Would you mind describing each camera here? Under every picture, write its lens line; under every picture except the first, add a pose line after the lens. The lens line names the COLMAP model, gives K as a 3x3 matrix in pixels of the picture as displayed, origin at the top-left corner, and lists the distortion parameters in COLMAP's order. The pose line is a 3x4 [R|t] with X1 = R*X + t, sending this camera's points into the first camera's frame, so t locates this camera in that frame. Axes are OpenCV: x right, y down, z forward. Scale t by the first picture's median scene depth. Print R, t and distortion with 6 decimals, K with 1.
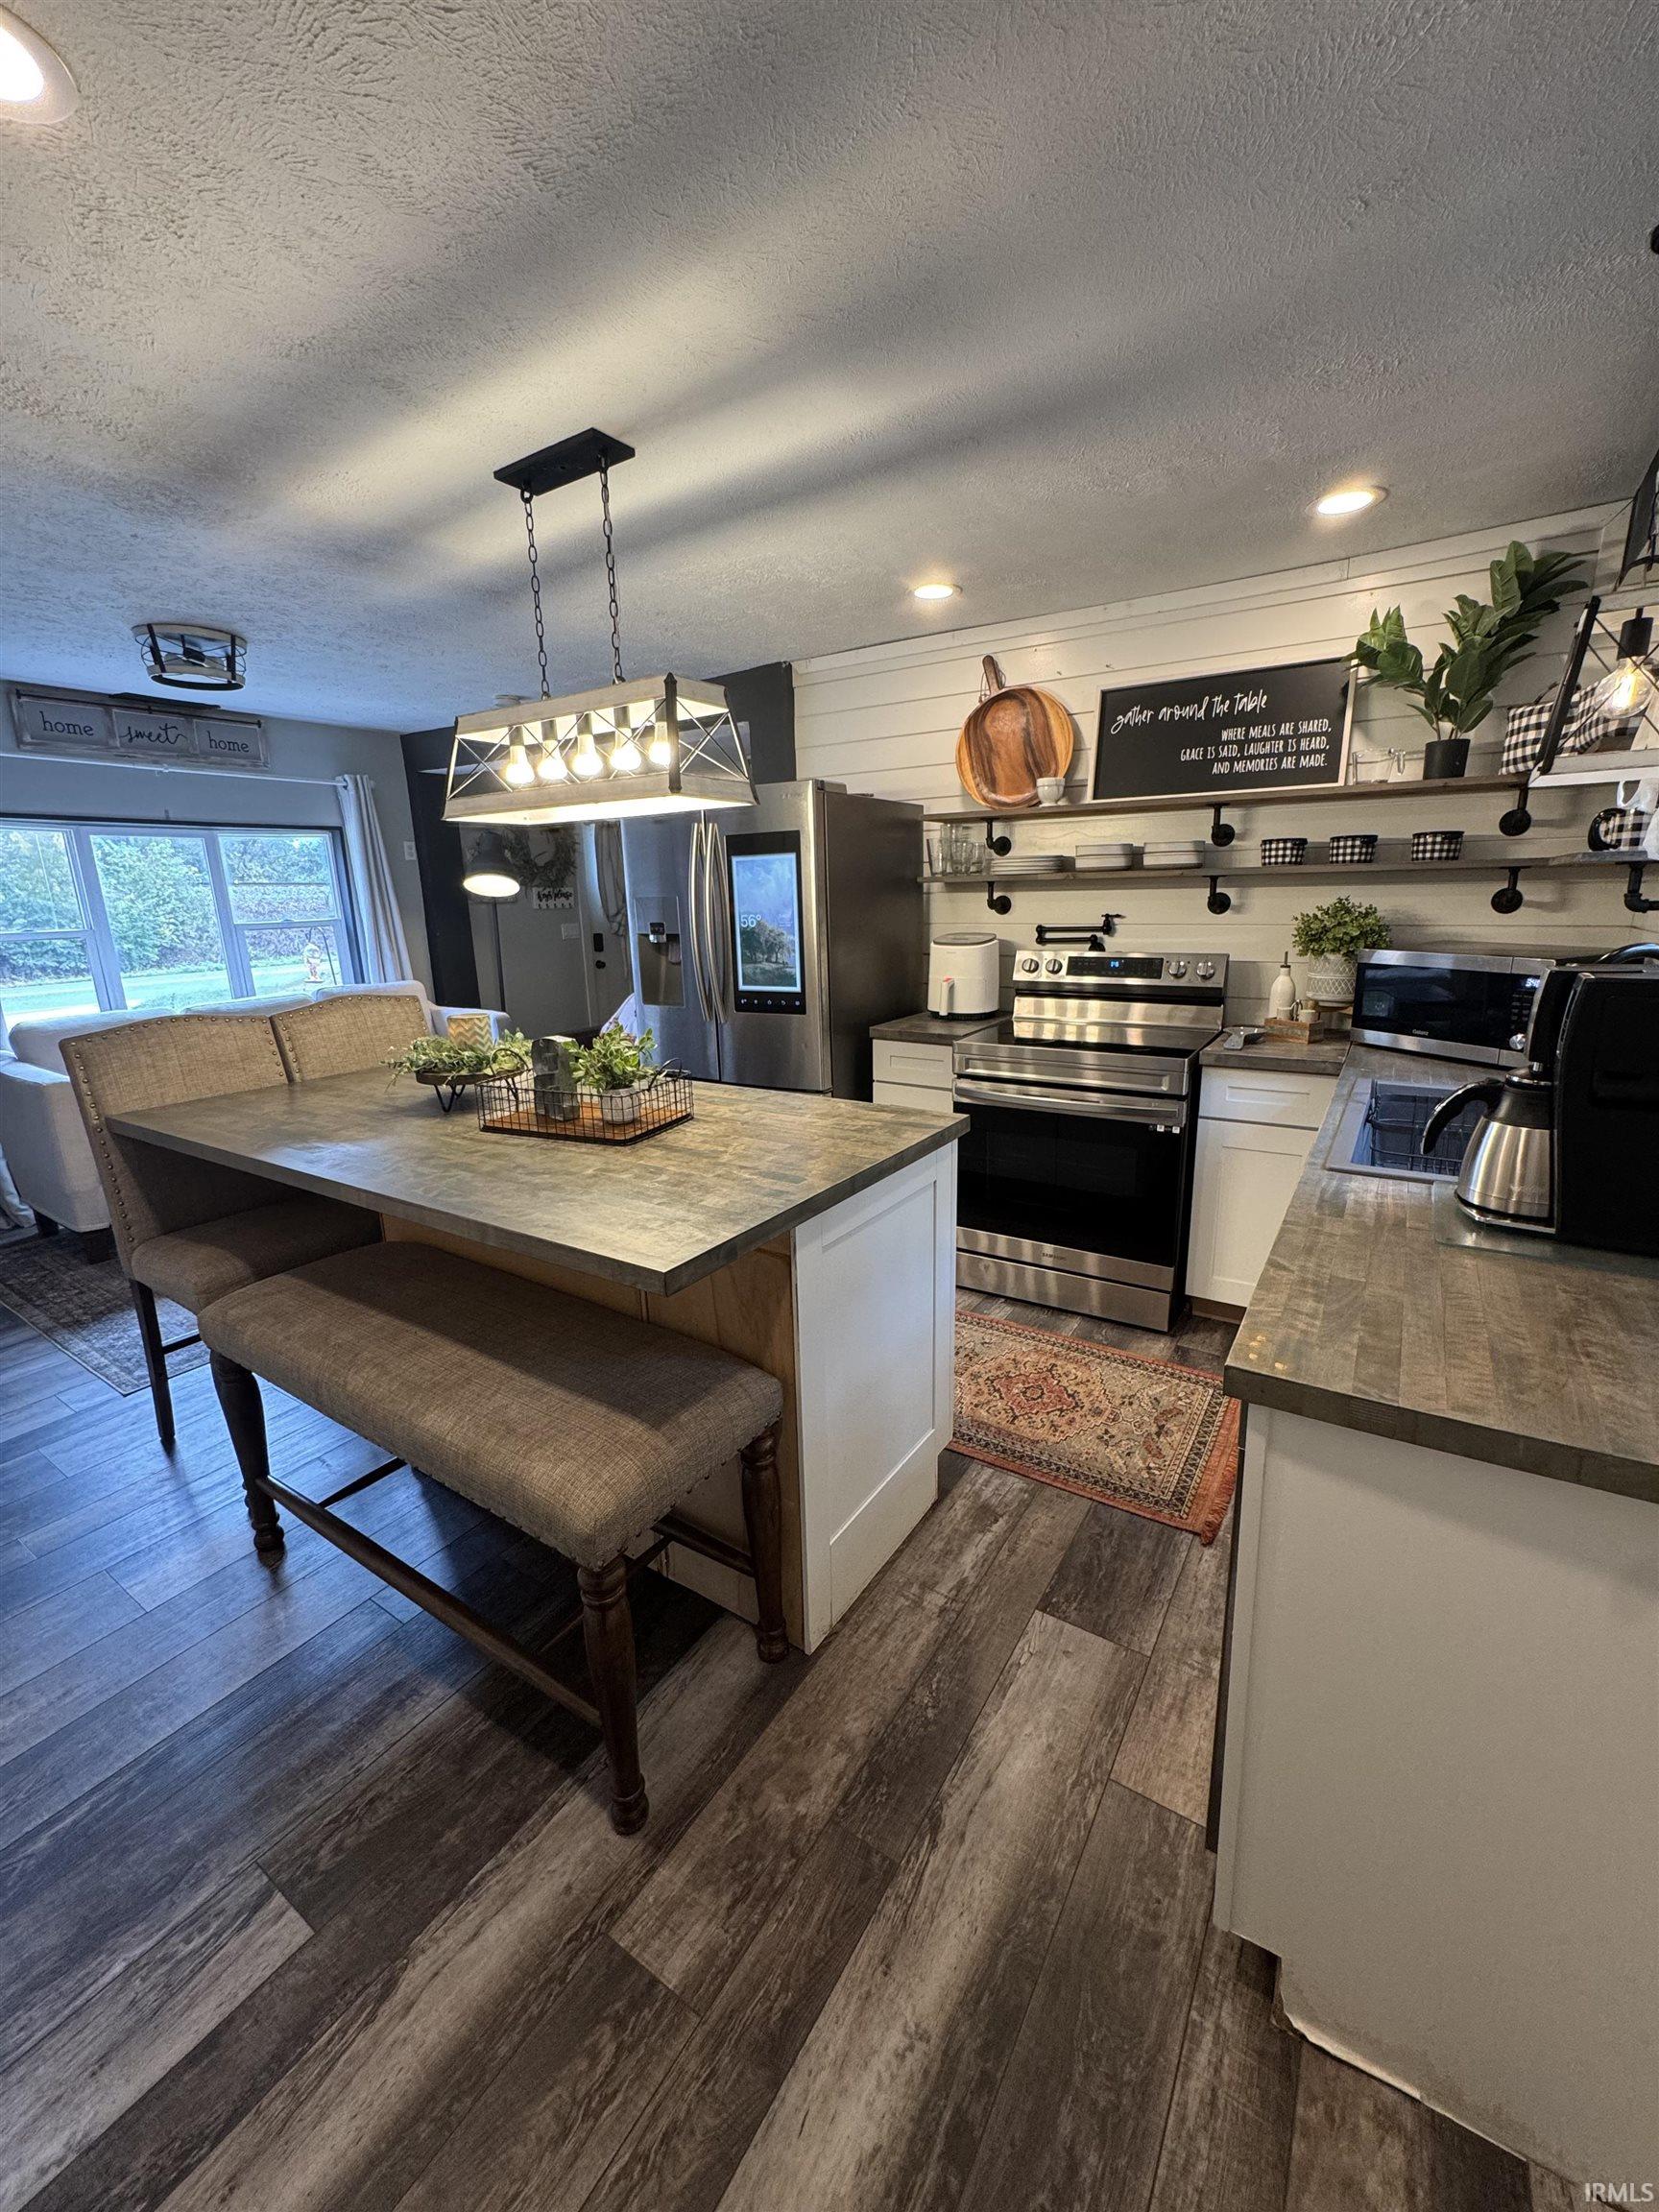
lens RADIAL K [[877.0, 0, 839.1], [0, 877.0, 1117.0], [0, 0, 1]] dist [-0.003656, 0.000336]
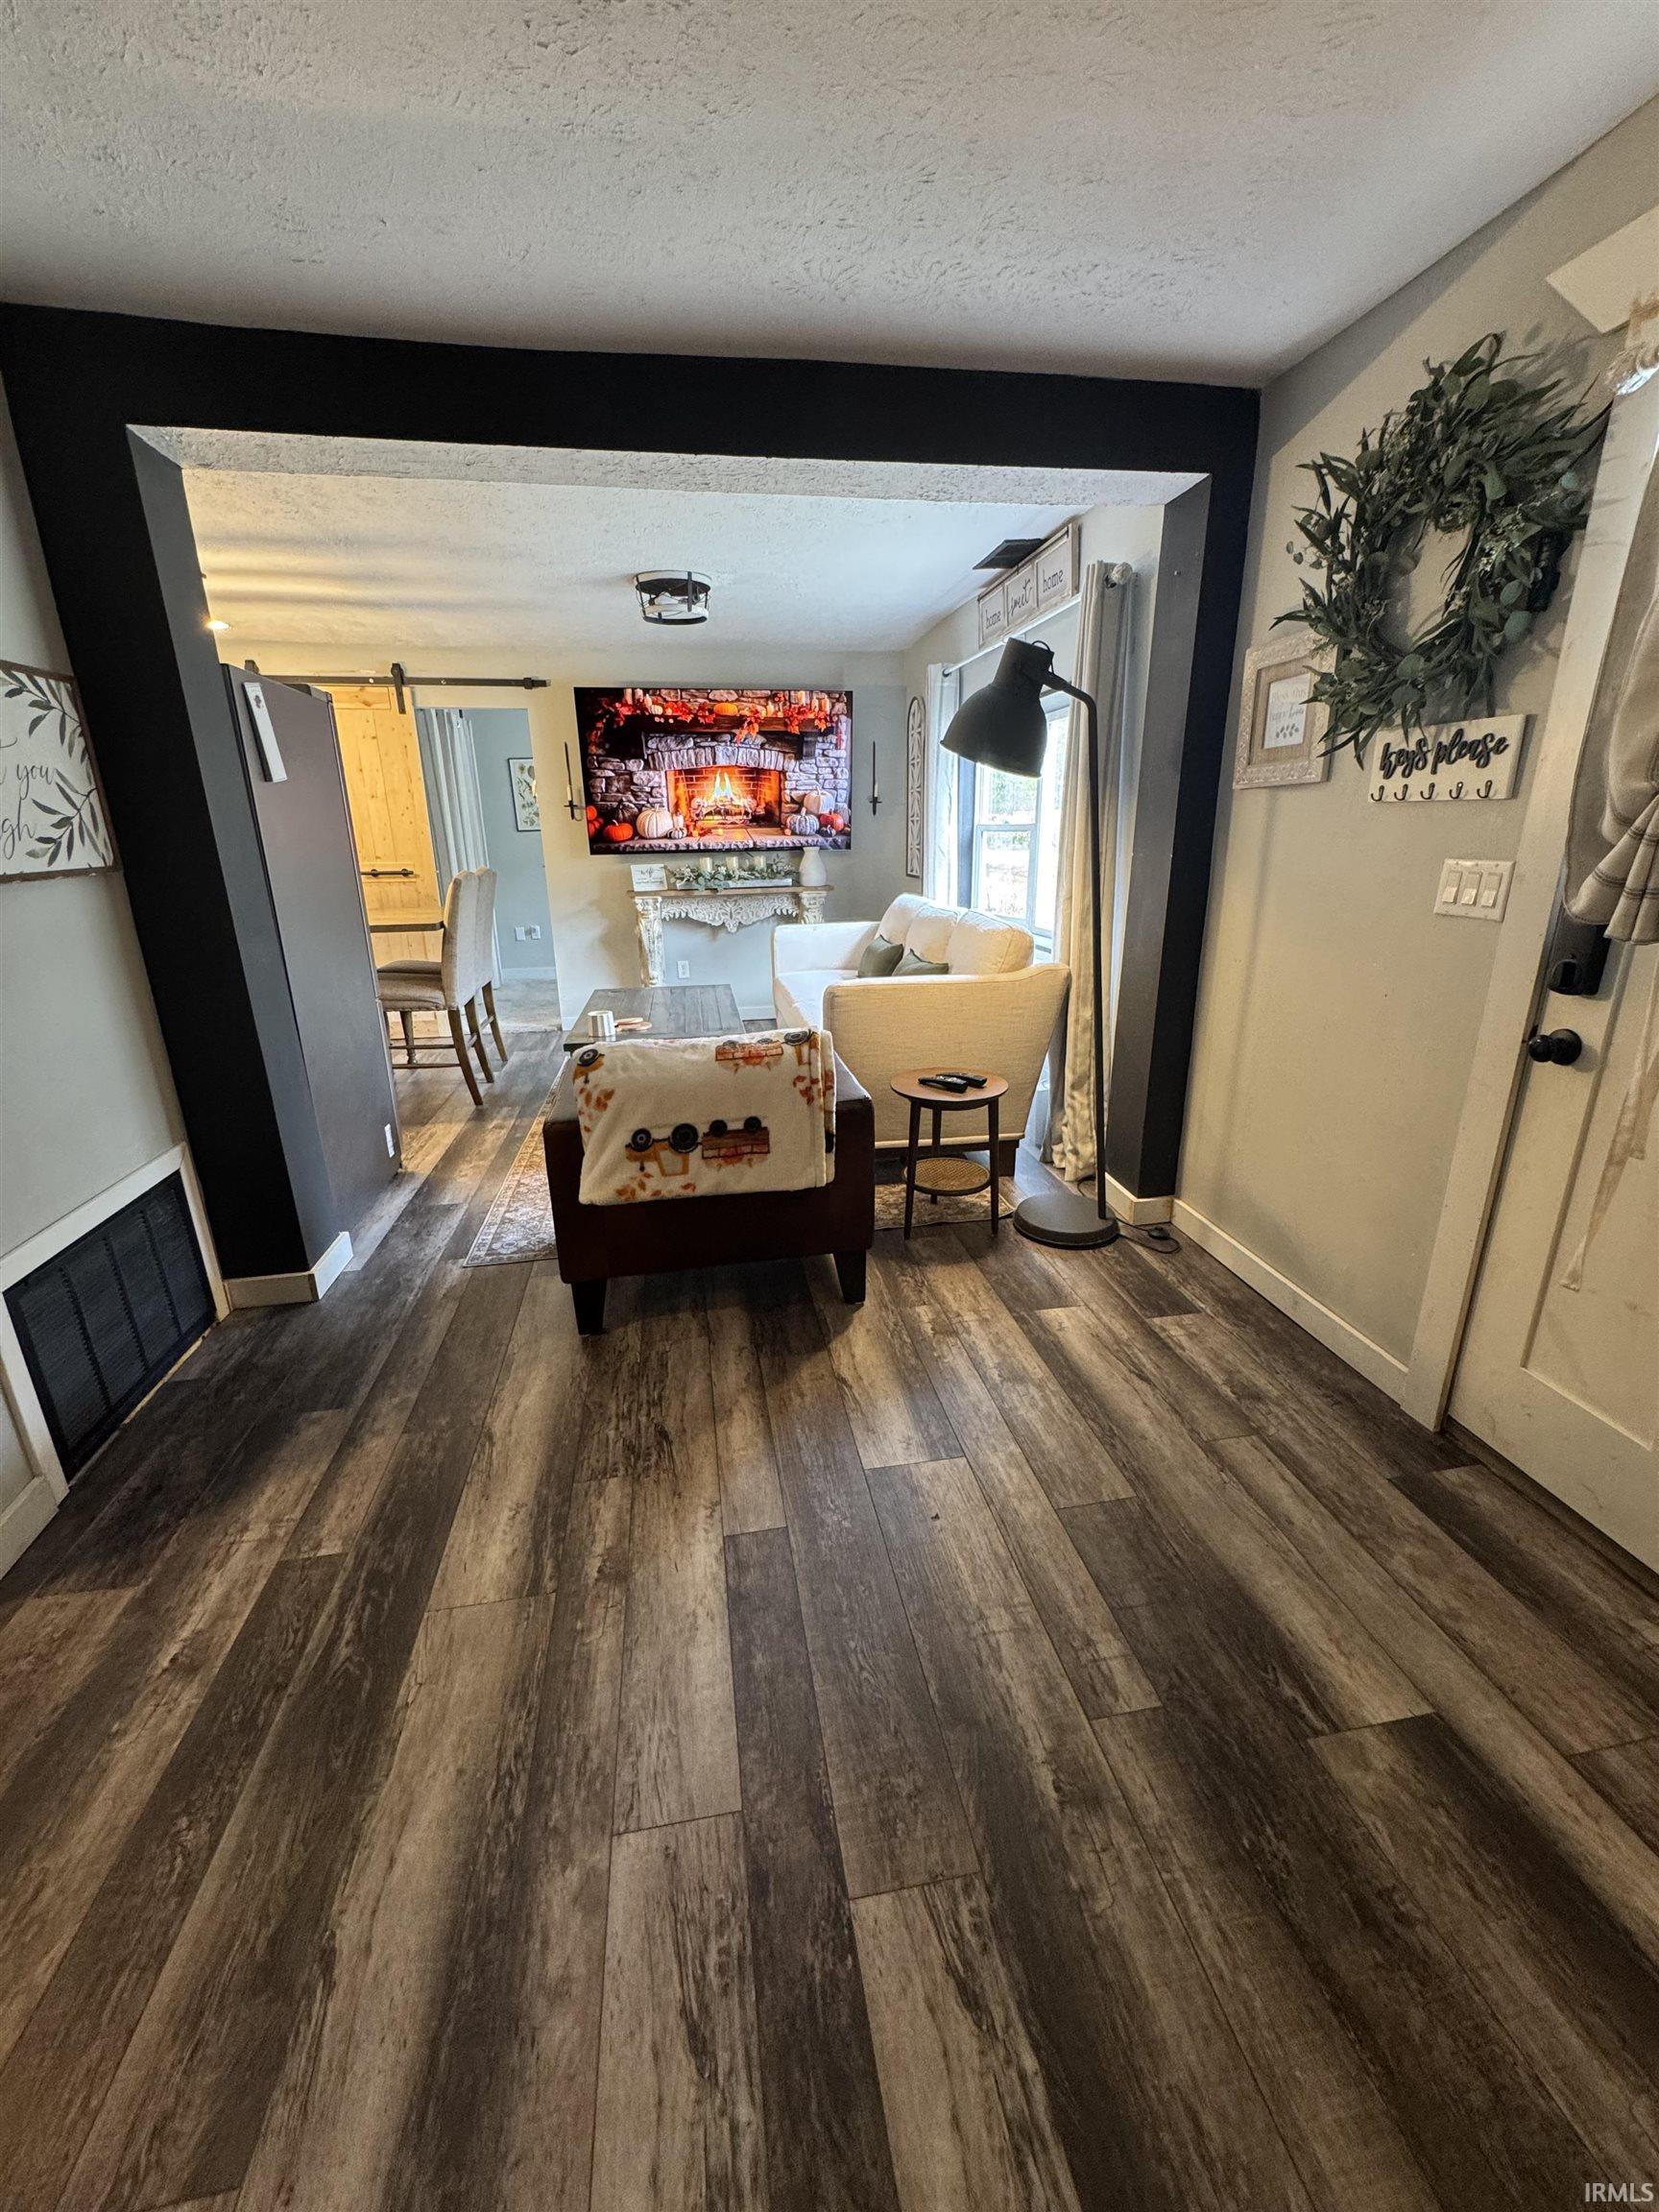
lens RADIAL K [[877.0, 0, 834.2], [0, 877.0, 1107.1], [0, 0, 1]] dist [-0.003656, 0.000336]
pose [[-0.725274, 0.234901, -0.647147, 0.050133], [-0.142940, 0.868130, 0.475309, -0.548651], [0.673458, 0.437233, -0.596055, 2.290976]]
